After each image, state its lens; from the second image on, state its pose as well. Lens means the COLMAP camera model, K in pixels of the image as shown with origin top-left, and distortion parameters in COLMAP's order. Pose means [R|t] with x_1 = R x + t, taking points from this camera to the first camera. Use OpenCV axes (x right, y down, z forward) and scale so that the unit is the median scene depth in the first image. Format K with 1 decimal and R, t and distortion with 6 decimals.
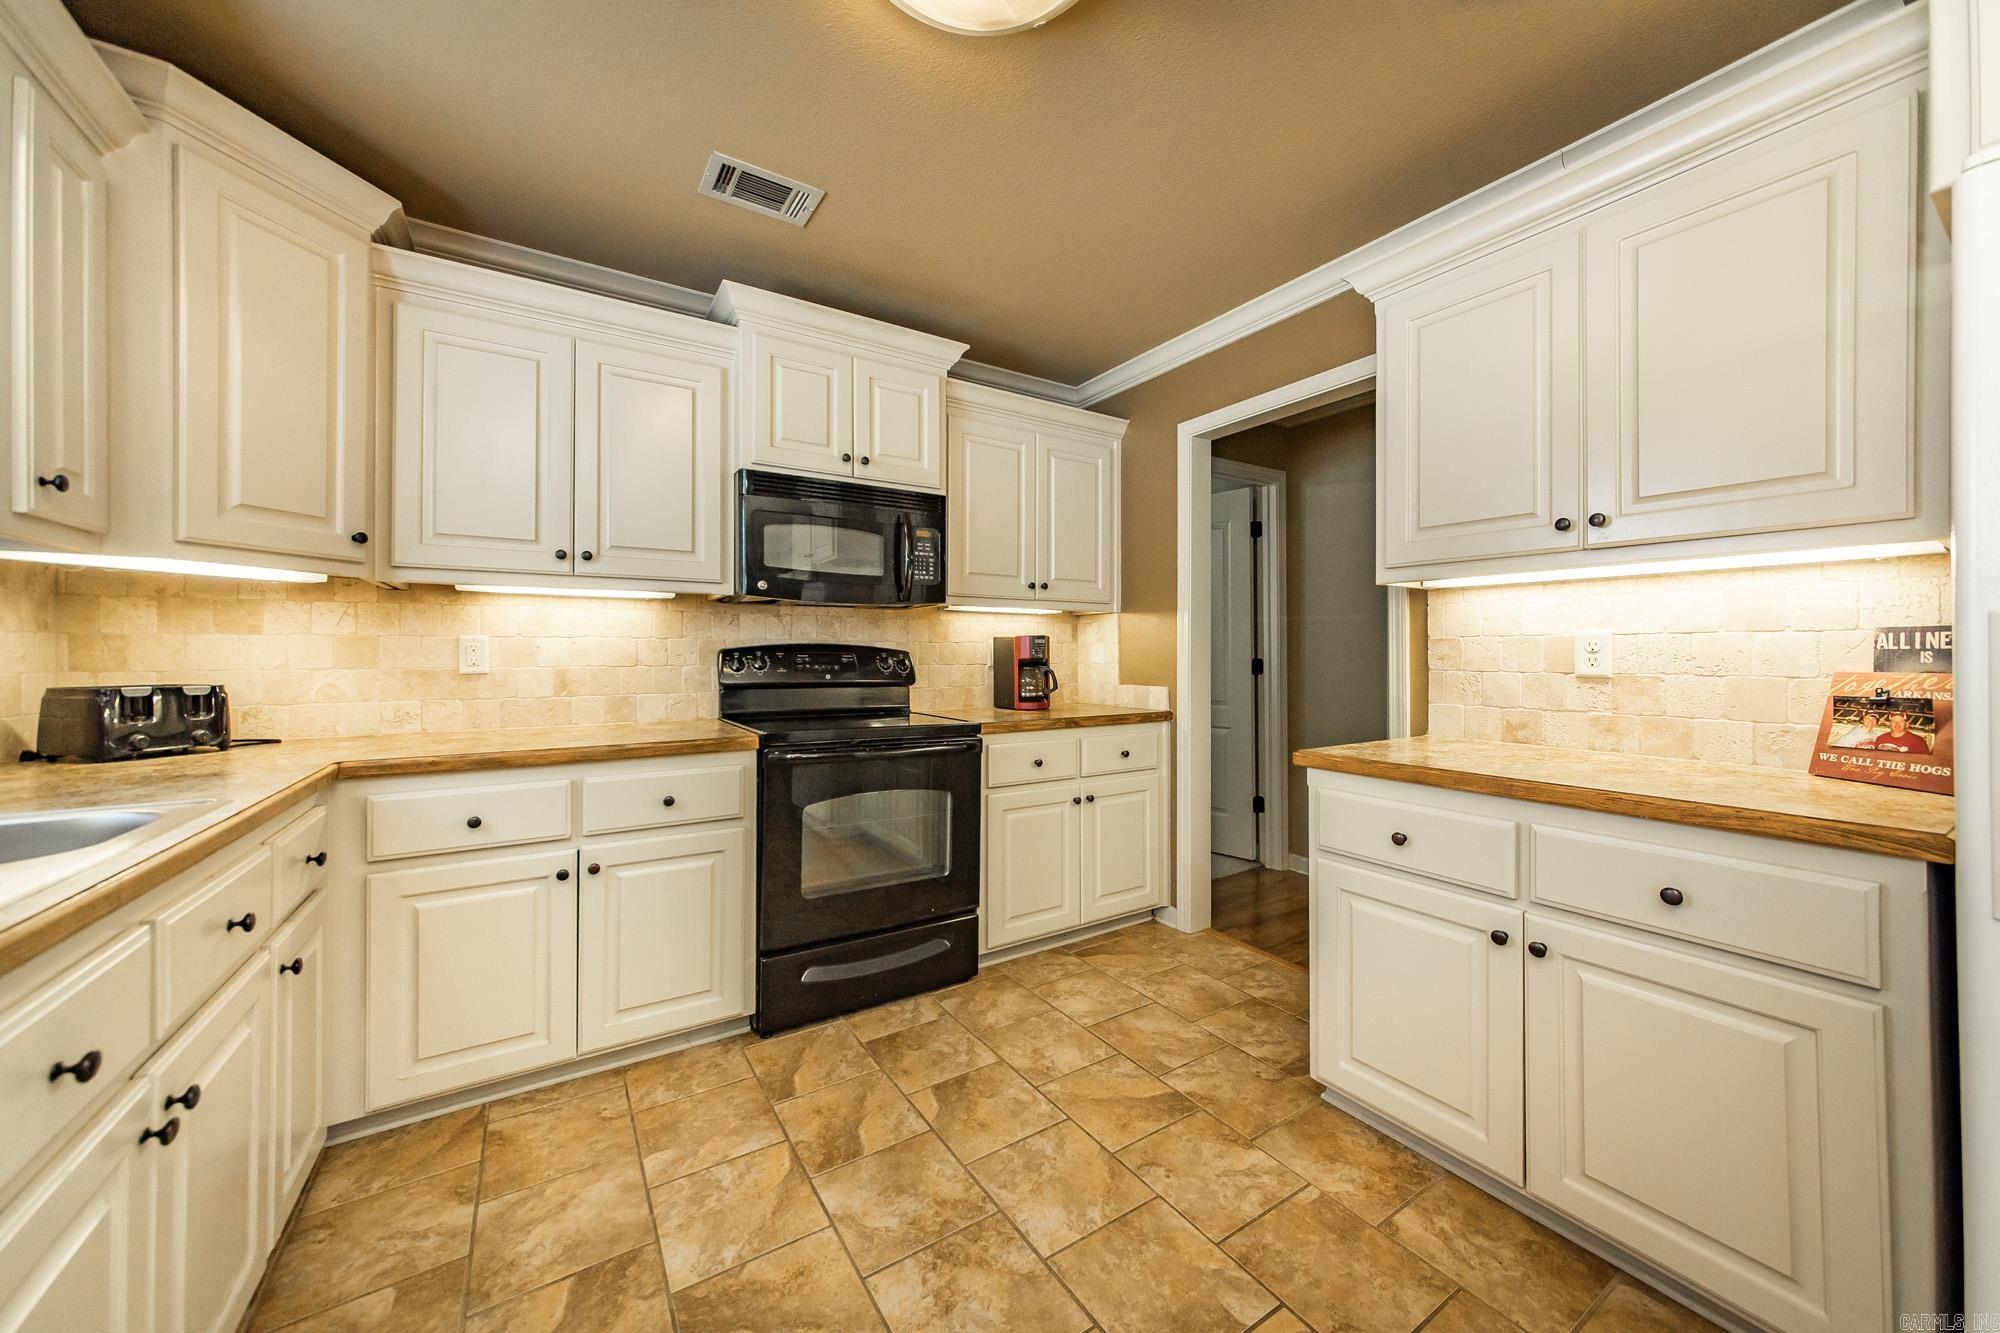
lens RADIAL K [[707.9, 0, 999.0], [0, 707.9, 658.8], [0, 0, 1]] dist [-0.000479, -0.000077]
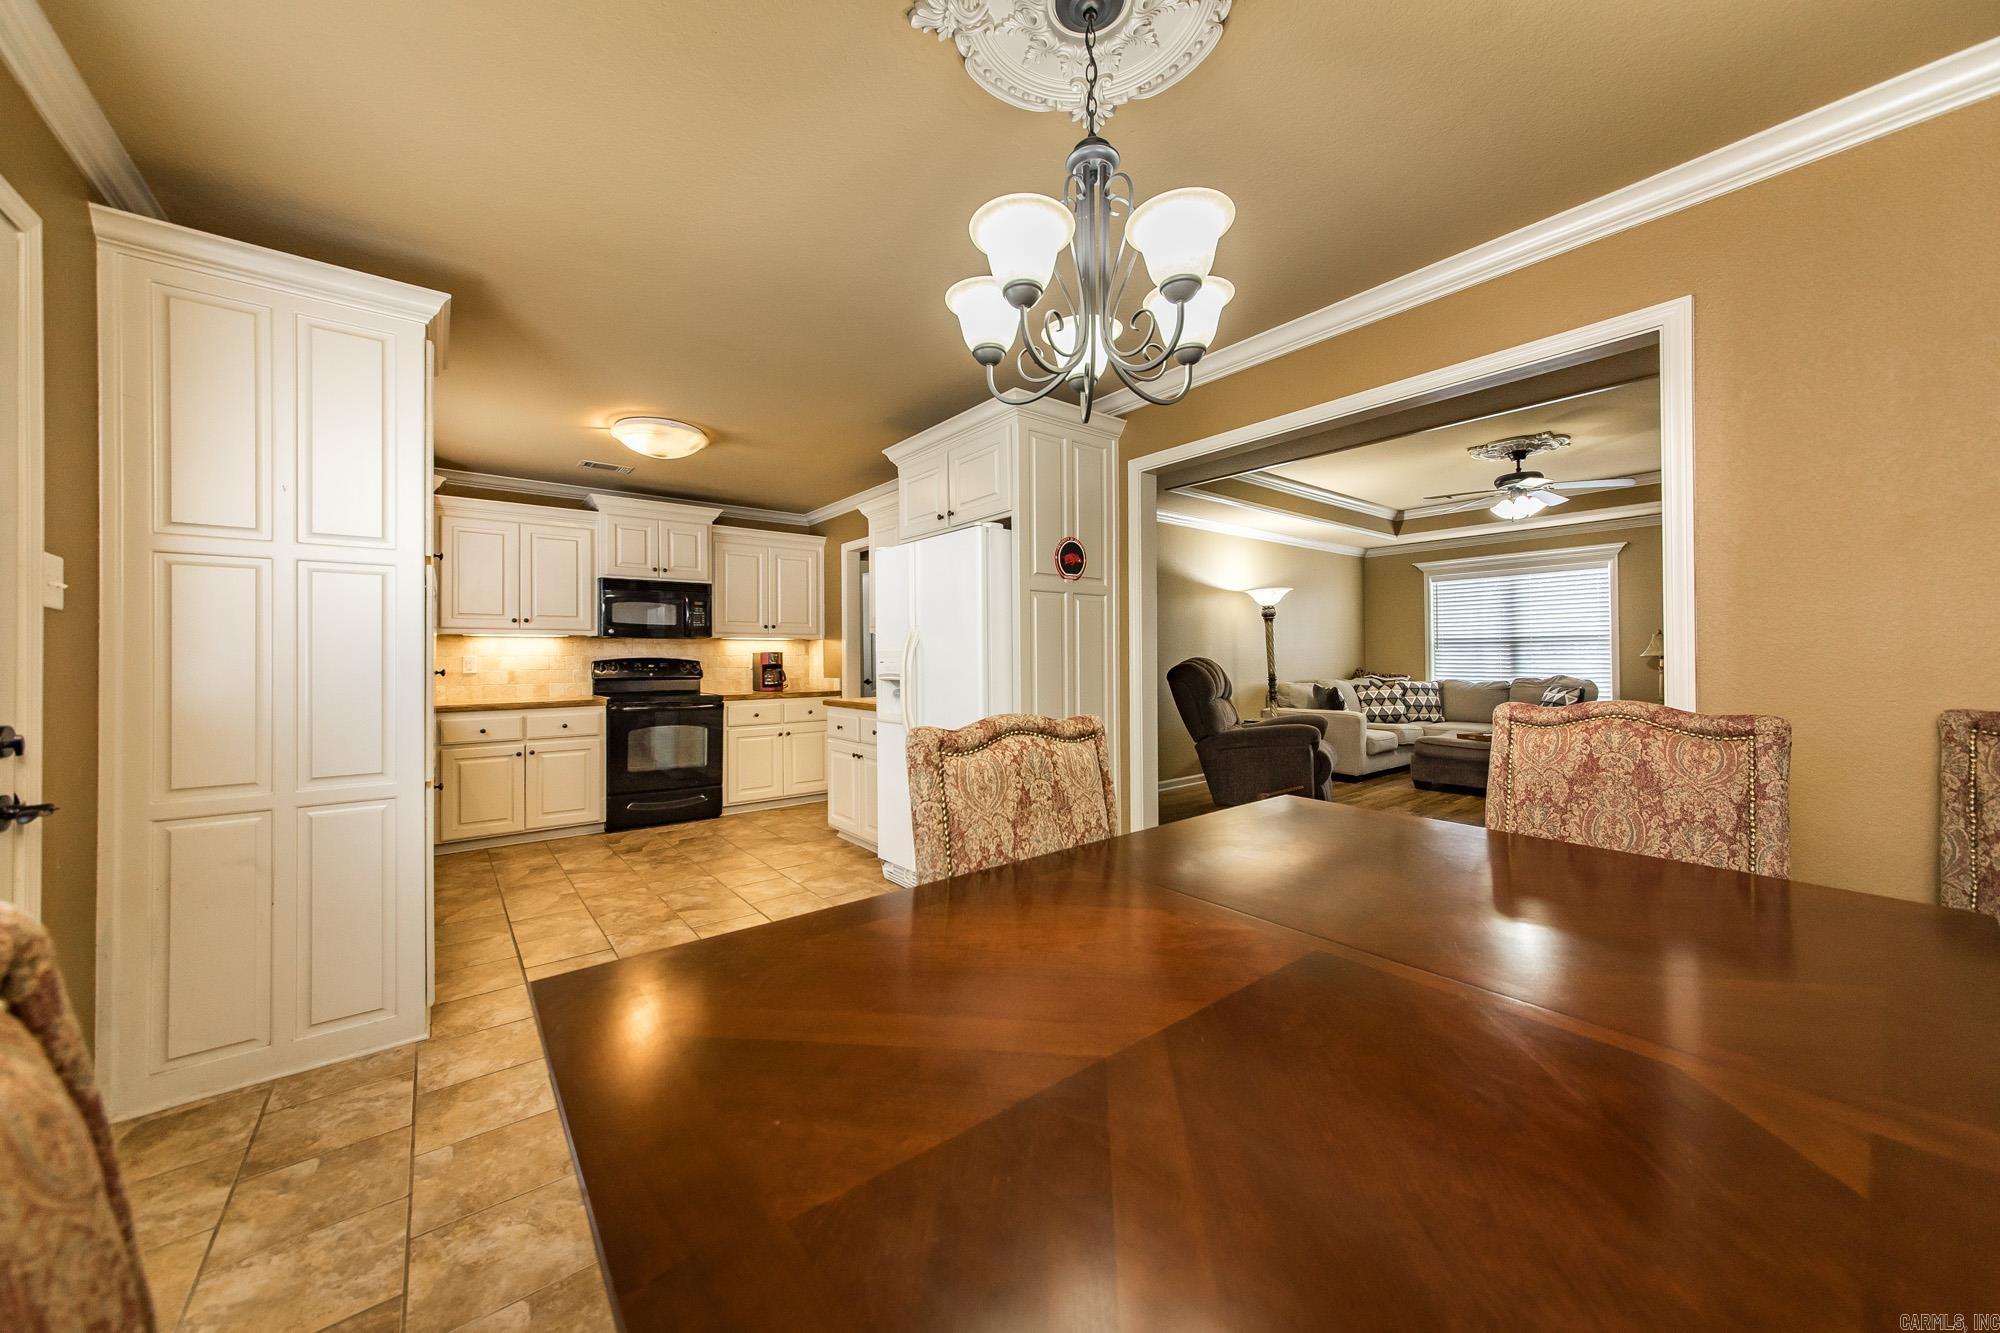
lens RADIAL K [[707.9, 0, 999.0], [0, 707.9, 658.8], [0, 0, 1]] dist [-0.000479, -0.000077]
pose [[0.994505, -0.006824, 0.104463, 0.635064], [0.007574, 0.999948, -0.006784, 0.003221], [-0.104411, 0.007538, 0.994506, -1.308481]]
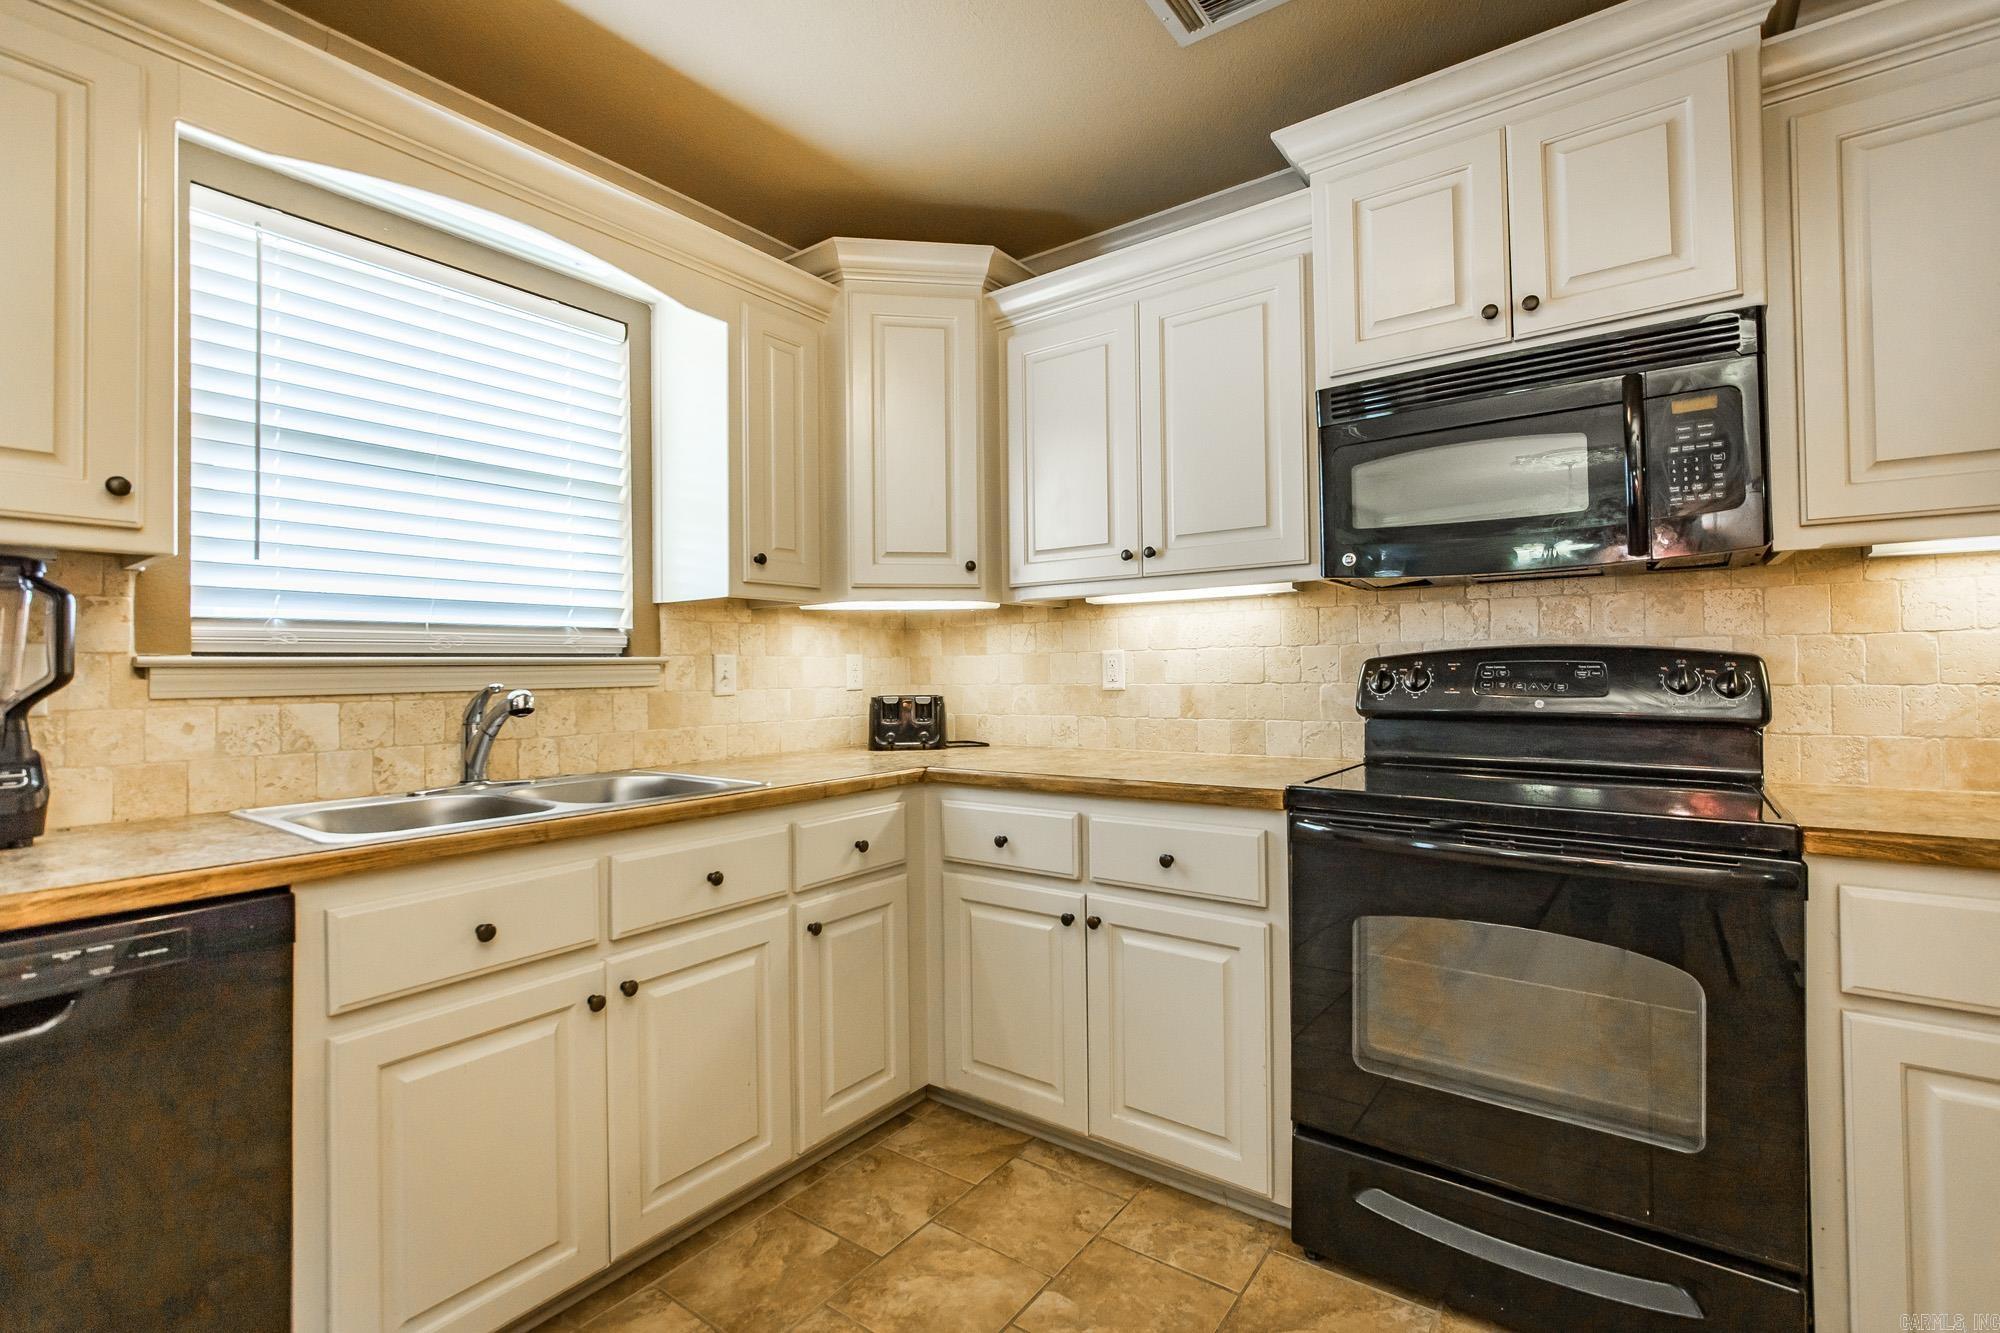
lens RADIAL K [[895.0, 0, 1002.7], [0, 895.0, 661.4], [0, 0, 1]] dist [-0.001366, 0.000645]
pose [[0.360463, -0.015672, -0.932642, 0.326874], [0.005653, 0.999877, -0.014617, -0.000682], [0.932757, -0.000003, 0.360507, 0.423151]]
